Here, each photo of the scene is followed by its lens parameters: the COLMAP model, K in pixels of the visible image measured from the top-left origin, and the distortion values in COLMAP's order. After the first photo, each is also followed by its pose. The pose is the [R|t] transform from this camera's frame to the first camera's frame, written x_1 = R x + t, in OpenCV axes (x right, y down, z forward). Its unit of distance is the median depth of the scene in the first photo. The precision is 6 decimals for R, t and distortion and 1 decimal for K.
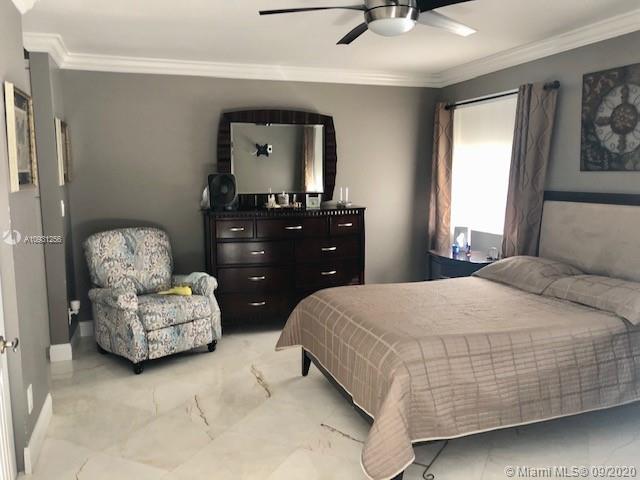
lens RADIAL K [[515.7, 0, 325.5], [0, 515.7, 238.1], [0, 0, 1]] dist [0.019707, -0.019930]
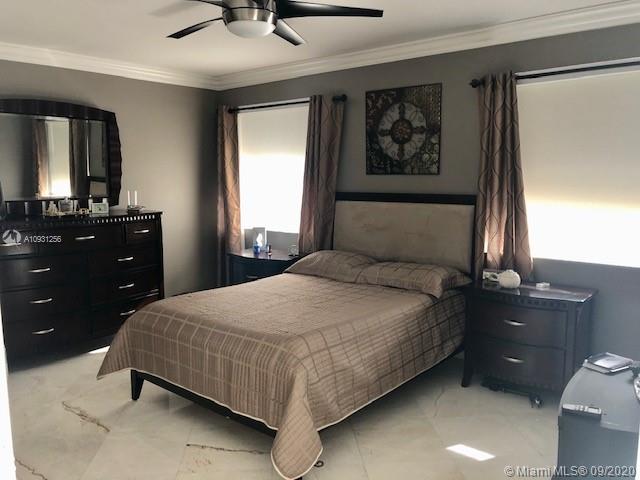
lens RADIAL K [[515.7, 0, 326.1], [0, 515.7, 241.2], [0, 0, 1]] dist [0.019707, -0.019930]
pose [[0.861635, -0.062452, 0.503672, -0.186105], [0.061969, 0.997921, 0.017725, -0.005688], [-0.503732, 0.015940, 0.863713, 0.048482]]
